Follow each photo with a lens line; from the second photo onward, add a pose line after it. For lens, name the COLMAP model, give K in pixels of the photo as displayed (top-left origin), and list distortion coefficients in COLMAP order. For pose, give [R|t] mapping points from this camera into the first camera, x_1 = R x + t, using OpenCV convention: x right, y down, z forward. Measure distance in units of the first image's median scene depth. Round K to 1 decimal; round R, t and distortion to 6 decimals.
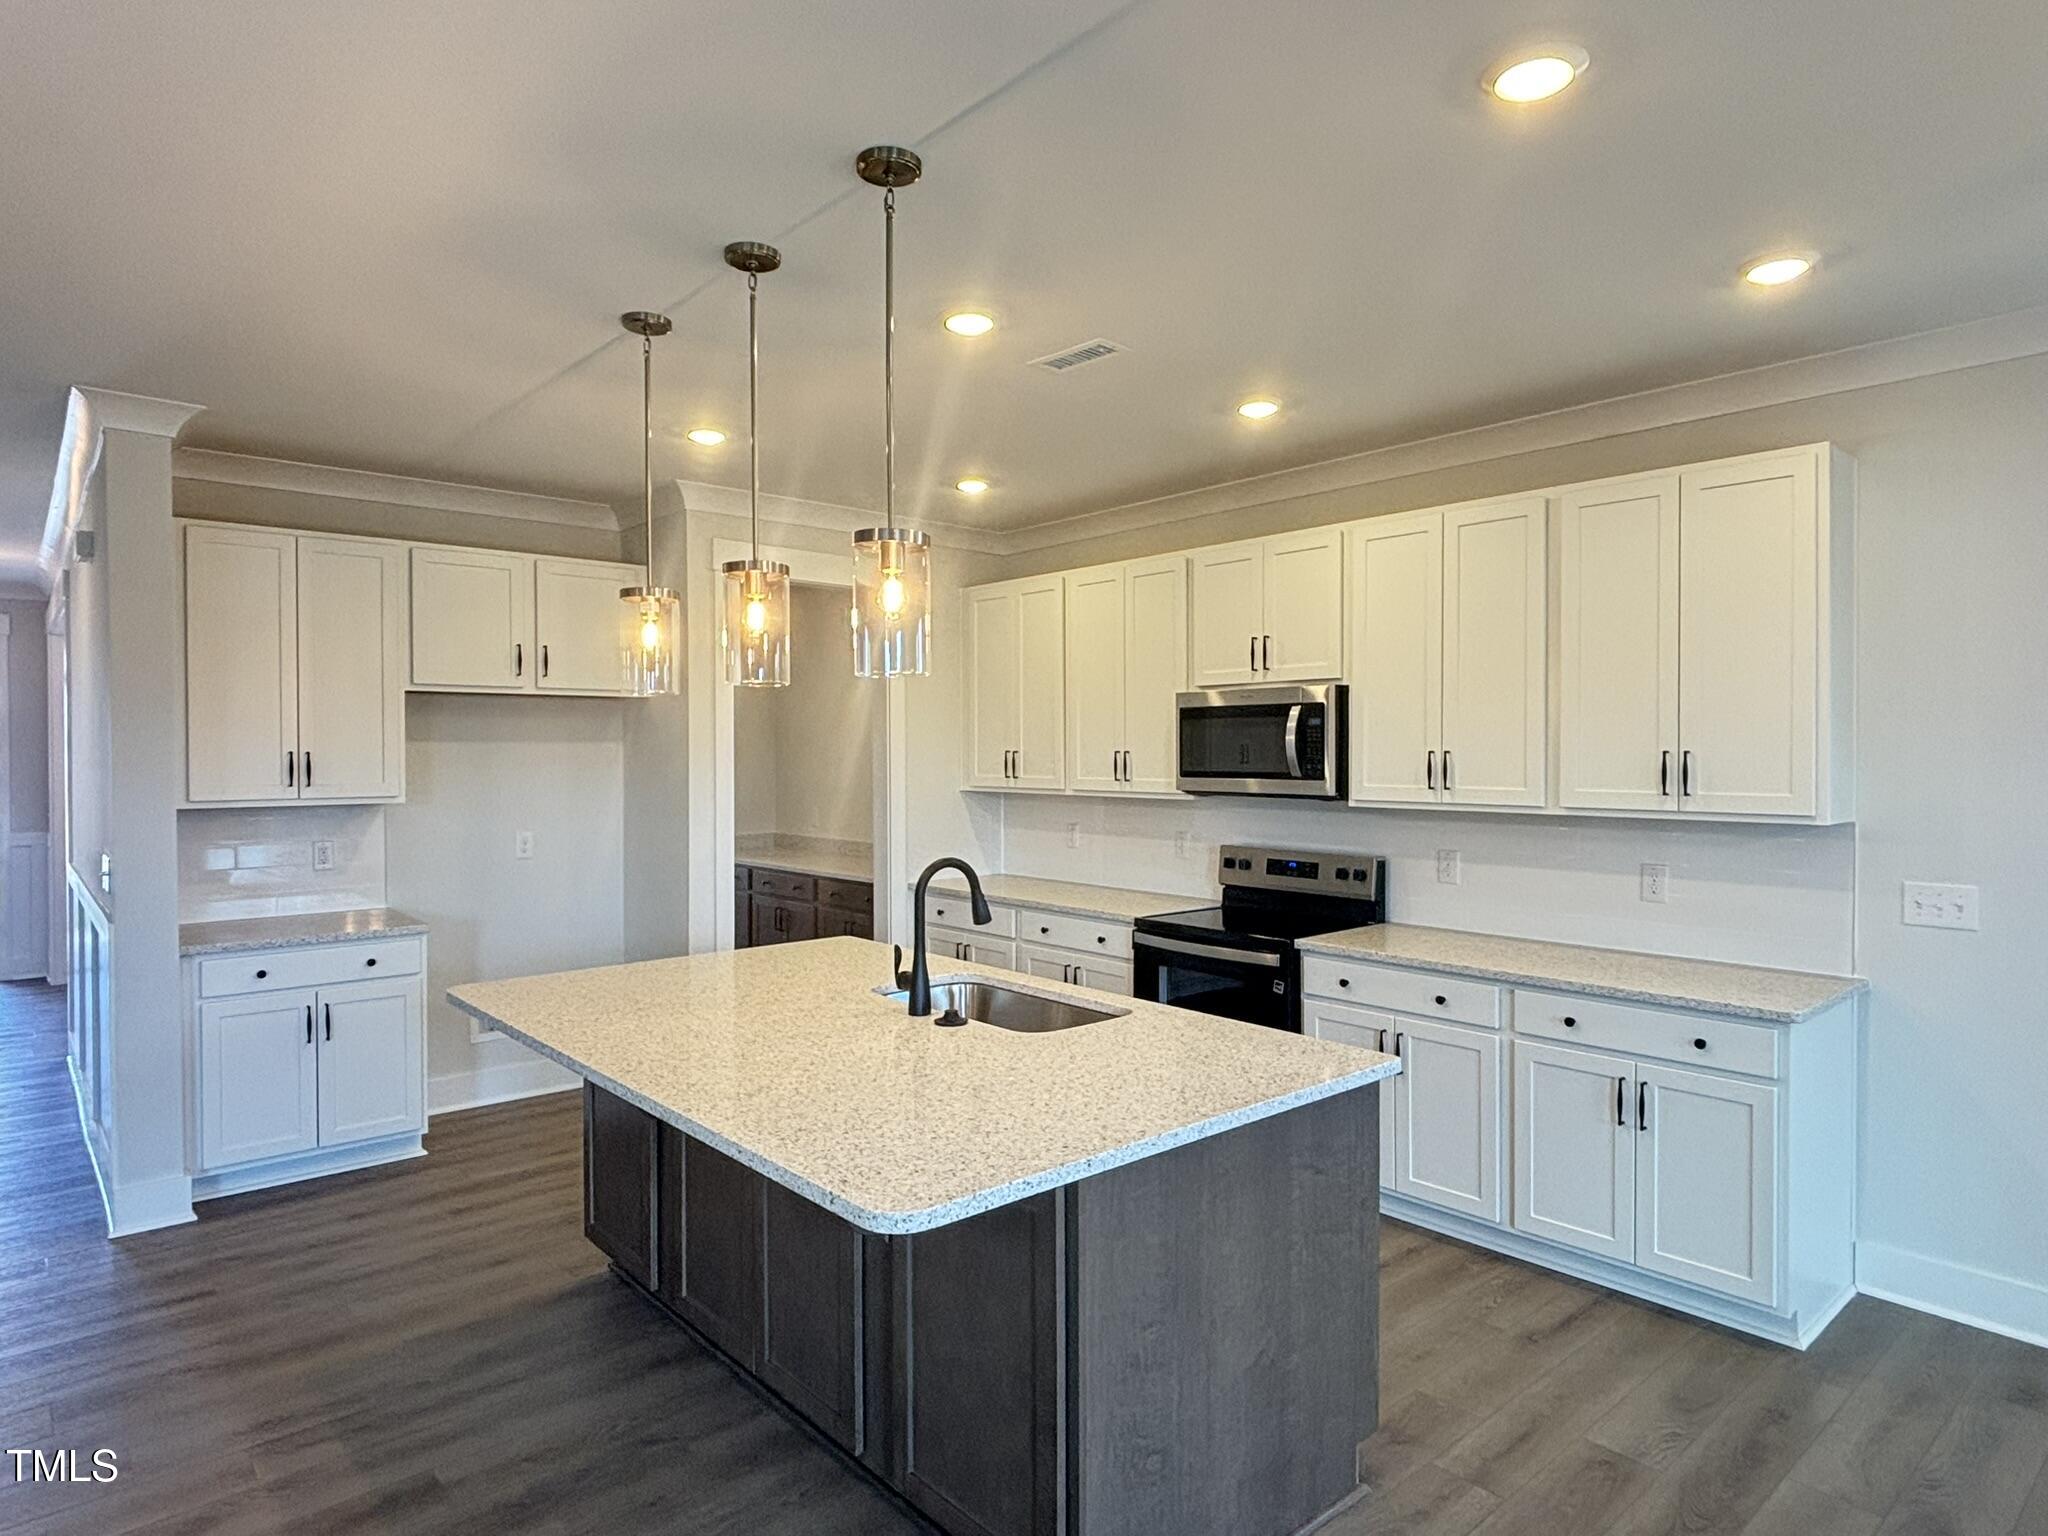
lens RADIAL K [[1170.5, 0, 1018.9], [0, 1170.5, 759.1], [0, 0, 1]] dist [0.020309, 0.001805]
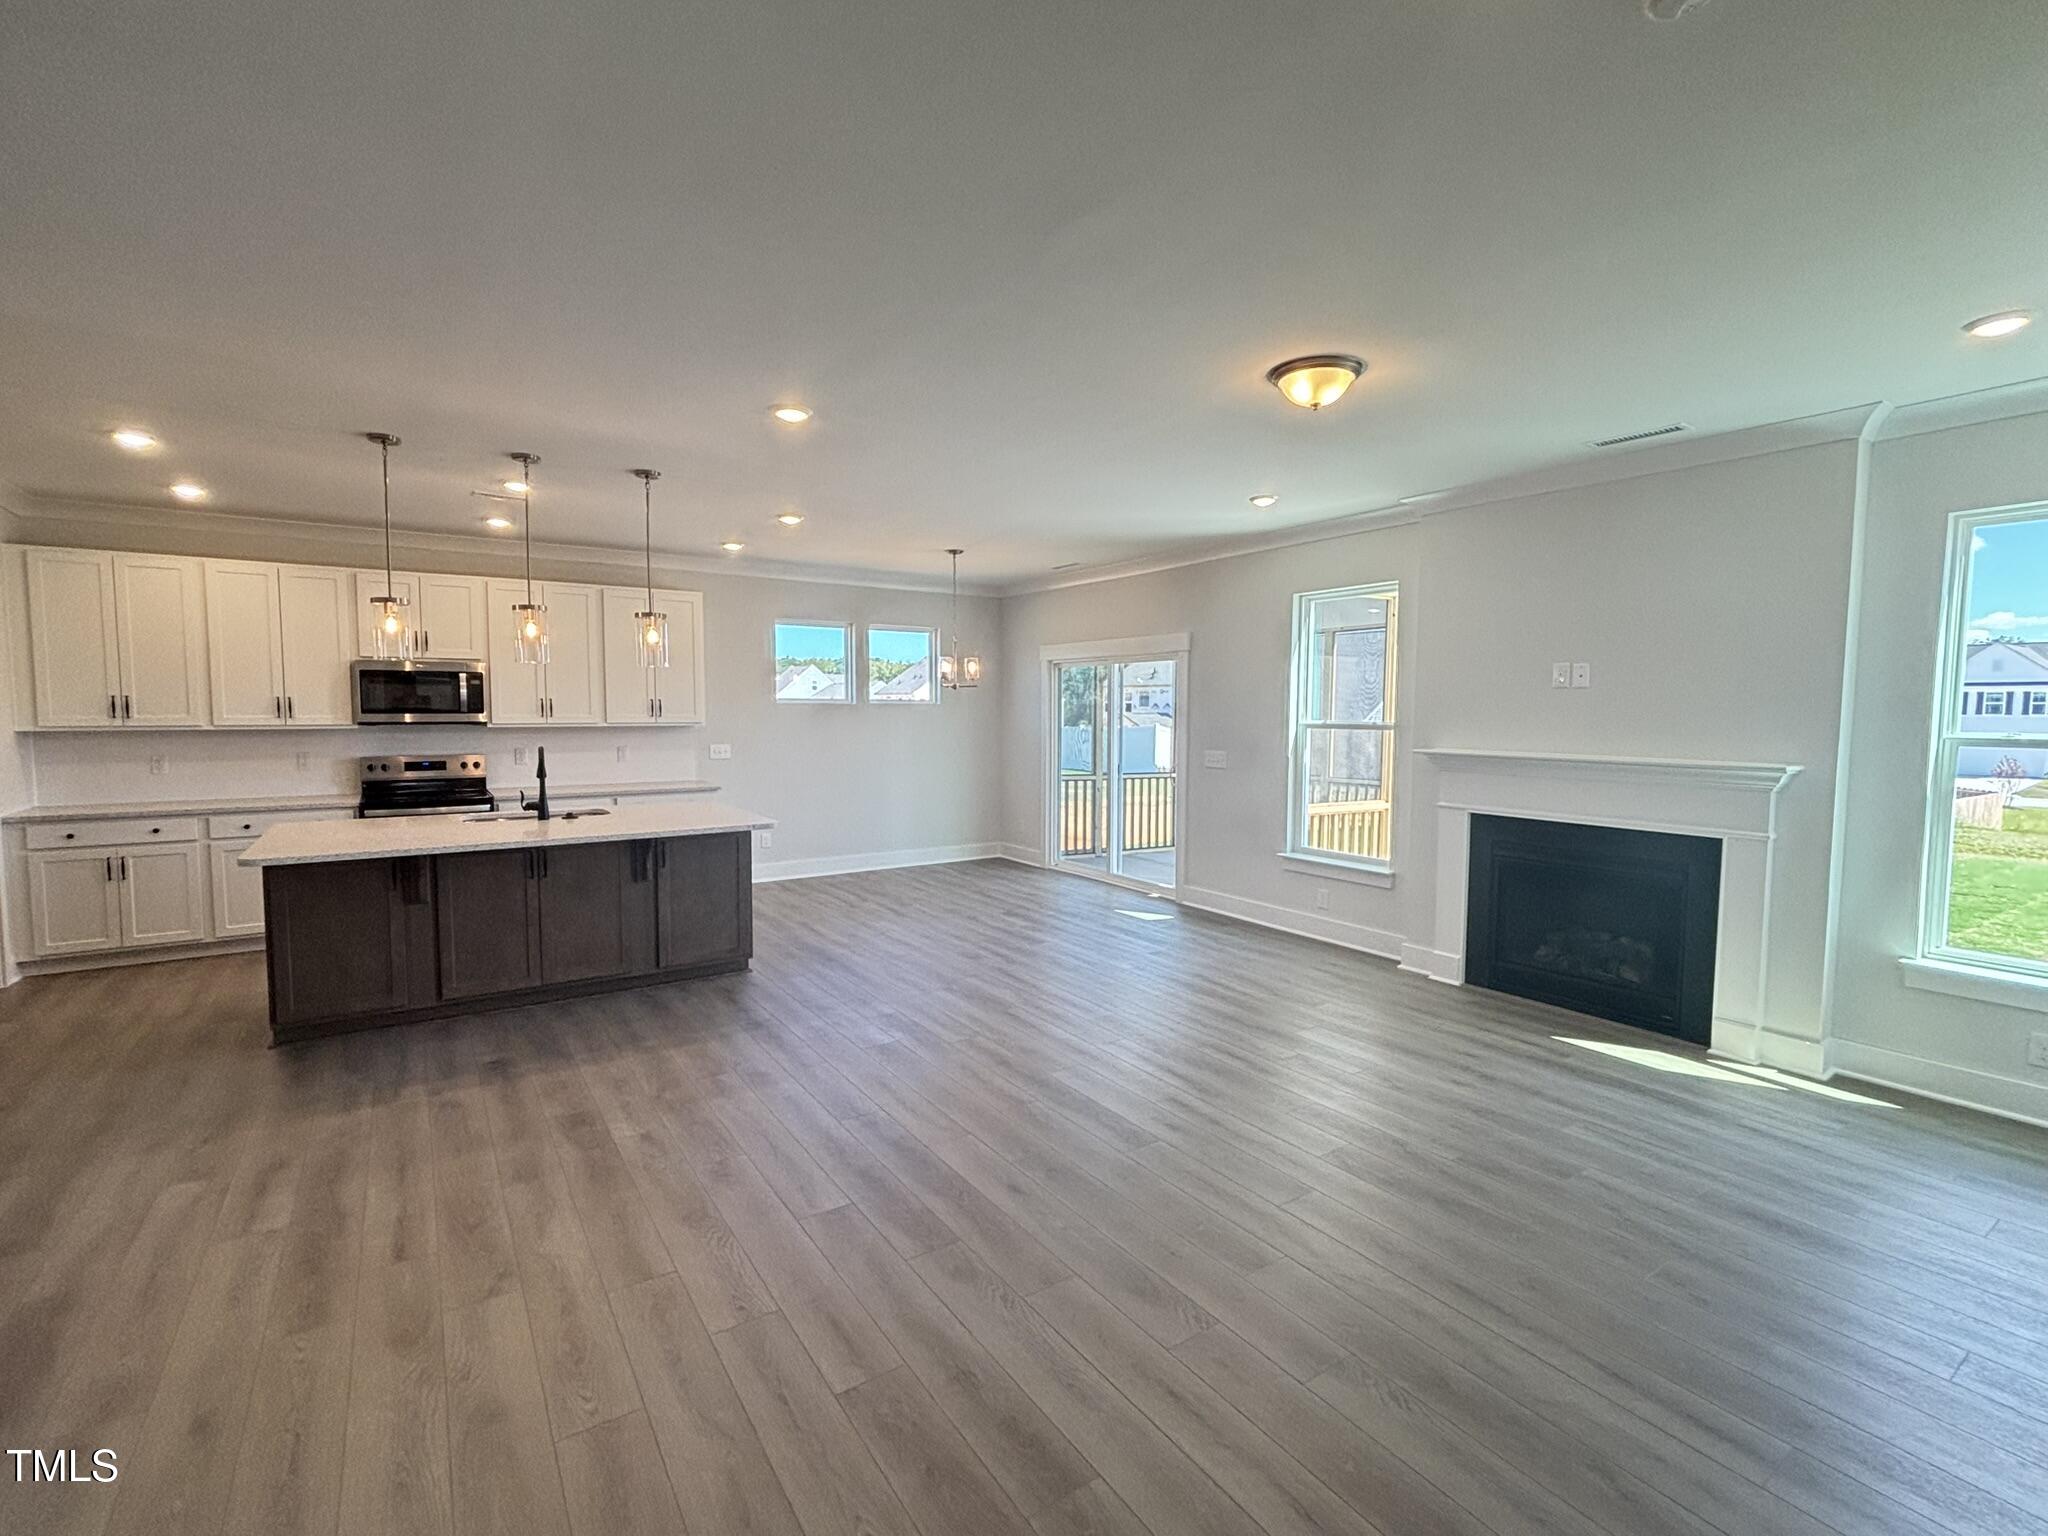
lens RADIAL K [[933.8, 0, 1026.6], [0, 933.8, 769.6], [0, 0, 1]] dist [-0.001928, -0.000284]
pose [[0.126693, -0.068364, 0.989583, -1.094873], [-0.002191, 0.997600, 0.069199, 0.001680], [-0.991940, -0.010935, 0.126240, -0.054382]]
